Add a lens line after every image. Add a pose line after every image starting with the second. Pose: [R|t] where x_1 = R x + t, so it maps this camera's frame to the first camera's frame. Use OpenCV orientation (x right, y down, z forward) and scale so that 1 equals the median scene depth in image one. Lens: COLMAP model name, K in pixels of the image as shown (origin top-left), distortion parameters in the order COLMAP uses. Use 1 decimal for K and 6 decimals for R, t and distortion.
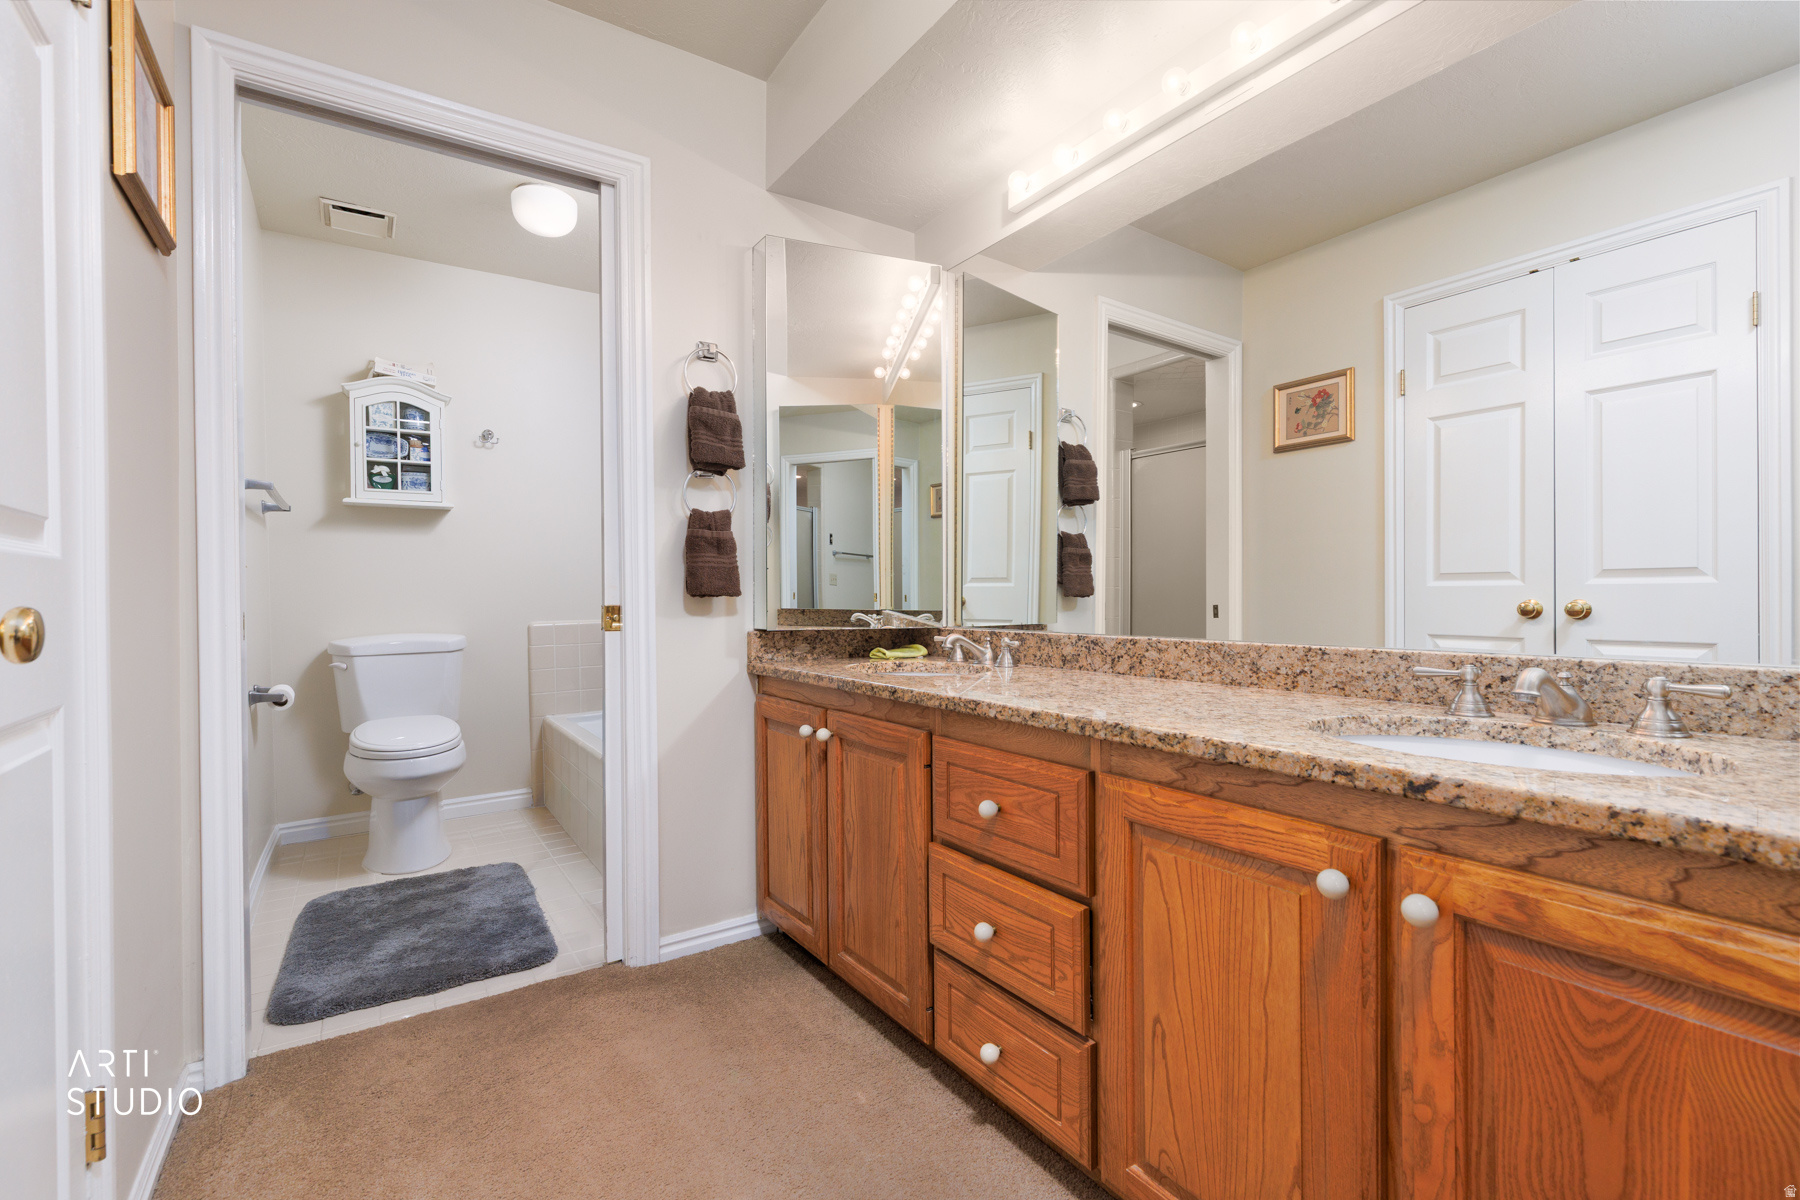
lens RADIAL K [[806.4, 0, 905.4], [0, 806.4, 595.2], [0, 0, 1]] dist [0.010757, -0.003295]
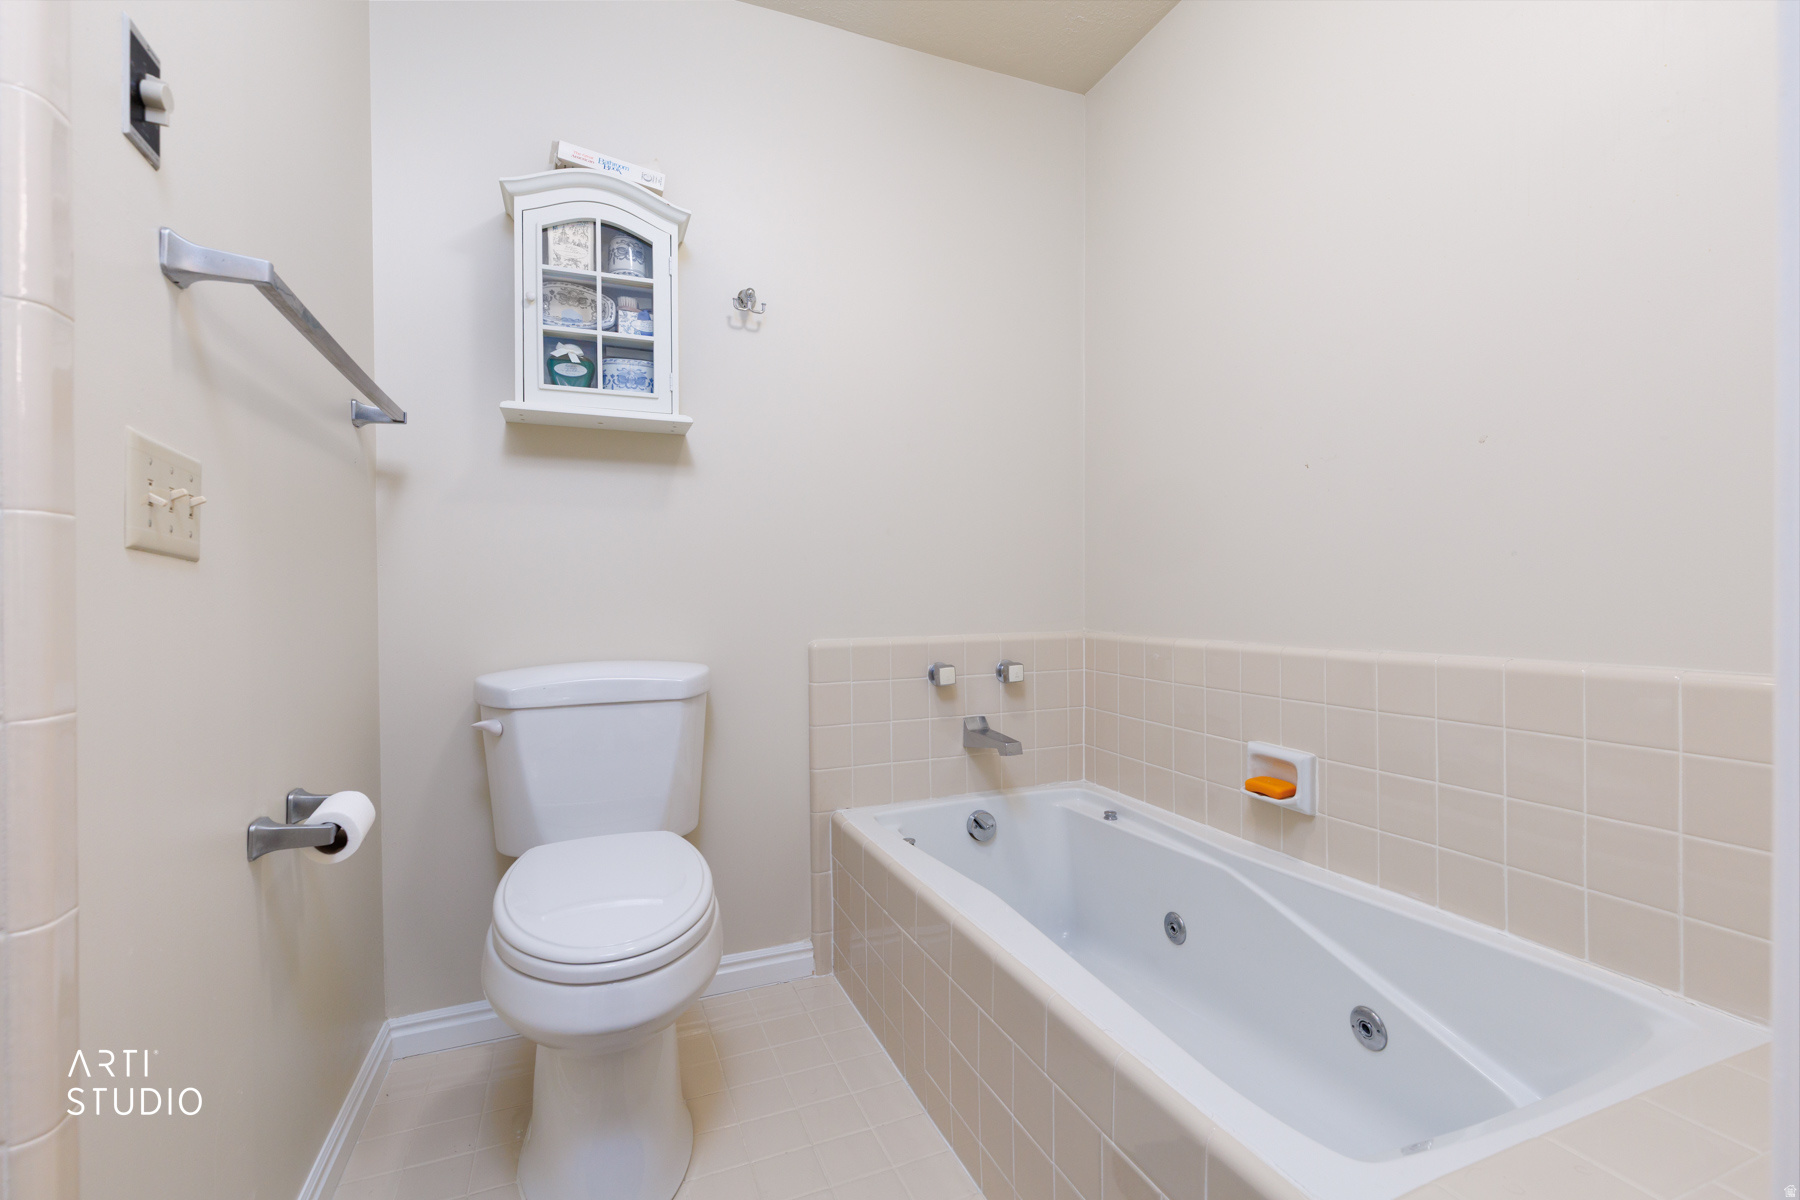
lens RADIAL K [[806.4, 0, 901.8], [0, 806.4, 593.8], [0, 0, 1]] dist [0.010757, -0.003295]
pose [[0.978086, 0.009474, -0.207984, -0.323850], [-0.009384, 0.999955, 0.001419, -0.000564], [0.207988, 0.000564, 0.978131, 0.529537]]
